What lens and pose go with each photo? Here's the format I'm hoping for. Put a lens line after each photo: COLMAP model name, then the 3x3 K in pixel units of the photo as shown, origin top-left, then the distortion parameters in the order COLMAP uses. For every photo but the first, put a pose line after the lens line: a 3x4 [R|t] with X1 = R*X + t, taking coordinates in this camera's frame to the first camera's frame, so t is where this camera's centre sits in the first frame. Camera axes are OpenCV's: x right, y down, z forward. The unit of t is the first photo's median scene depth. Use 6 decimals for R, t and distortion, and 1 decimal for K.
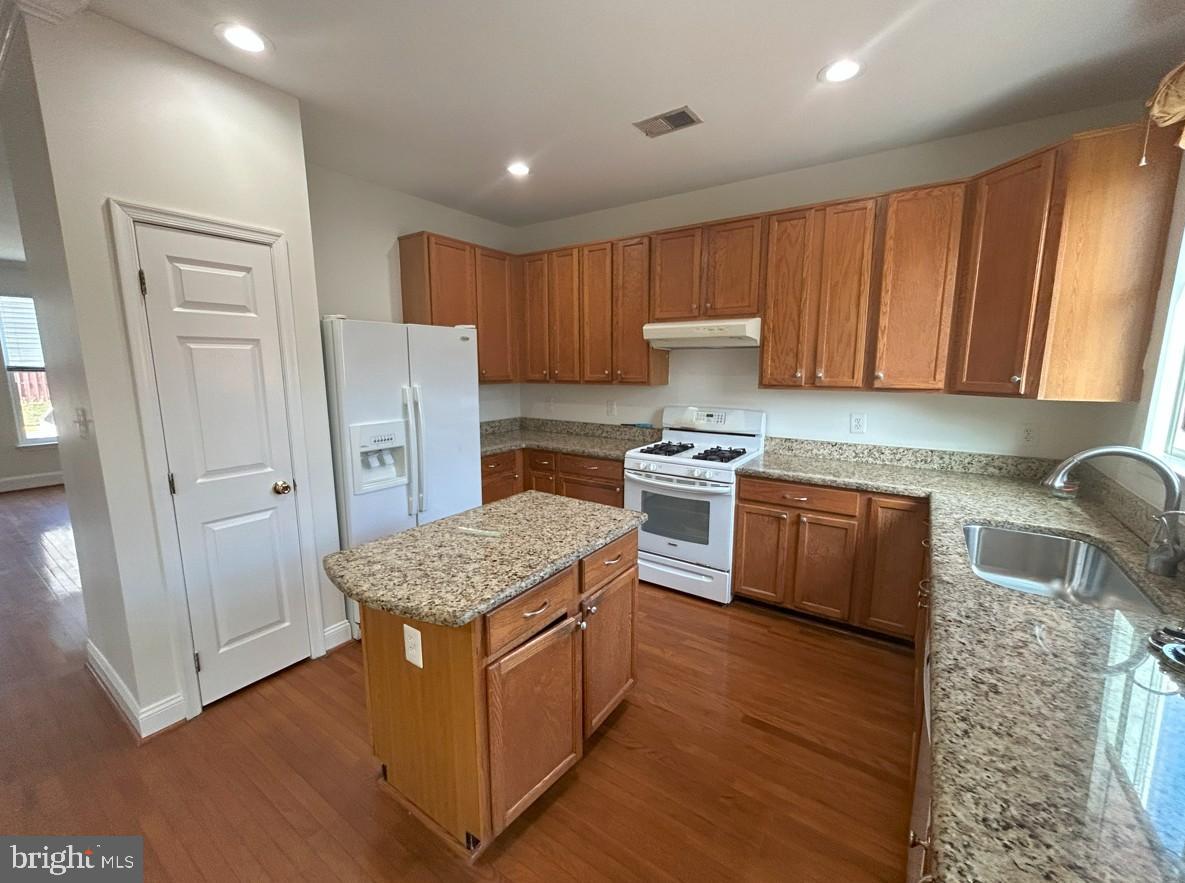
lens RADIAL K [[482.2, 0, 593.2], [0, 482.2, 437.6], [0, 0, 1]] dist [0.002131, 0.000374]
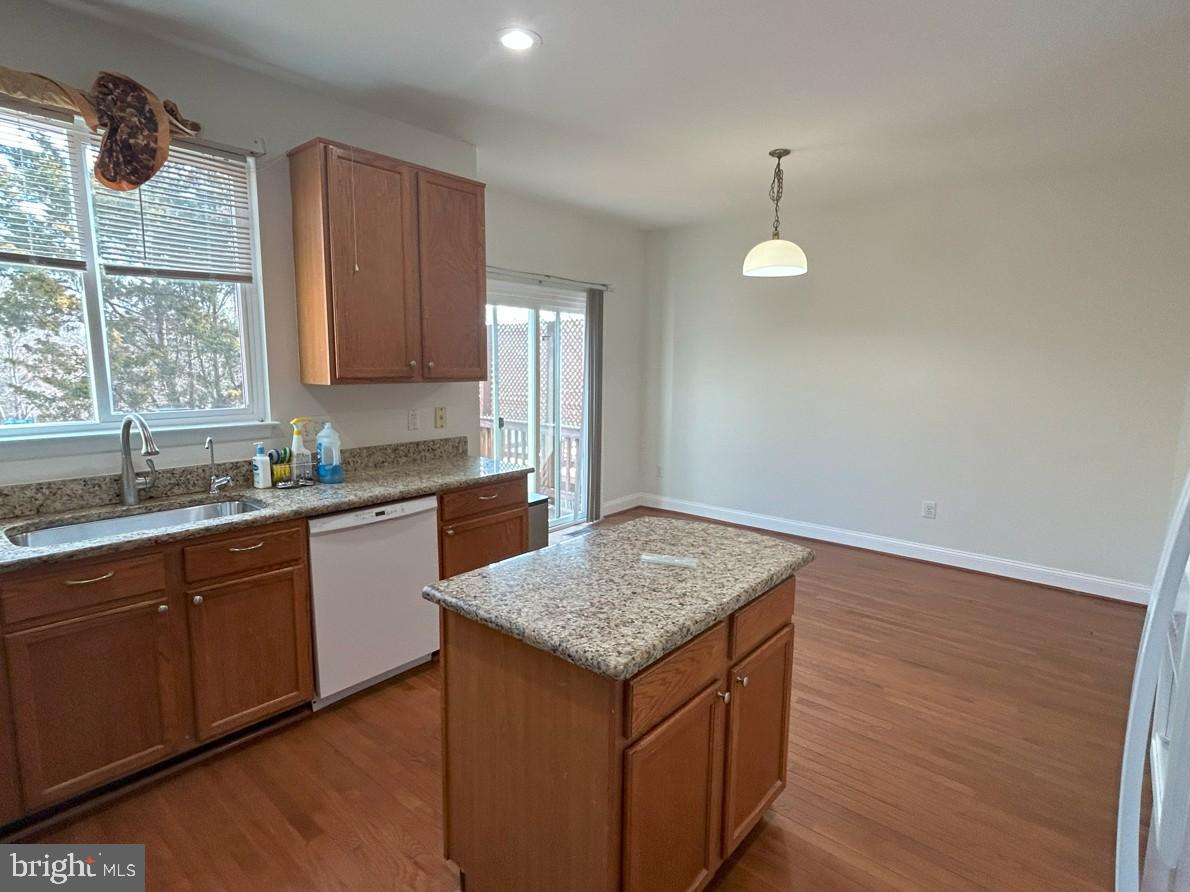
lens RADIAL K [[608.2, 0, 591.8], [0, 608.2, 439.1], [0, 0, 1]] dist [-0.003101, -0.000143]
pose [[-0.994440, -0.021892, 0.103006, -0.137231], [0.007239, 0.961628, 0.274263, -0.181329], [-0.105057, 0.273483, -0.956122, 1.266721]]
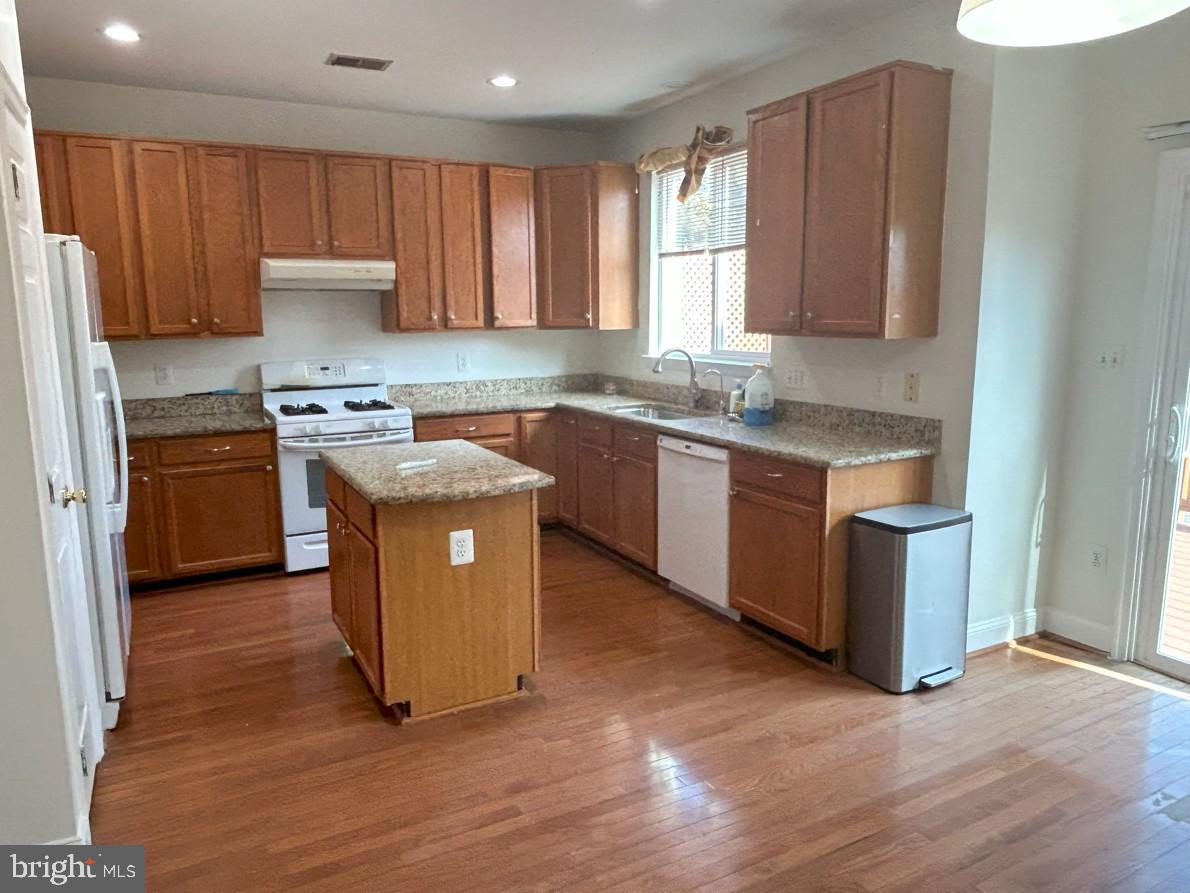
lens RADIAL K [[824.0, 0, 595.3], [0, 824.0, 447.8], [0, 0, 1]] dist [-0.000880, -0.003021]
pose [[0.457637, -0.152445, 0.875973, -1.083962], [0.143317, 0.984957, 0.096538, 0.027316], [-0.877513, 0.081362, 0.472601, -0.140715]]
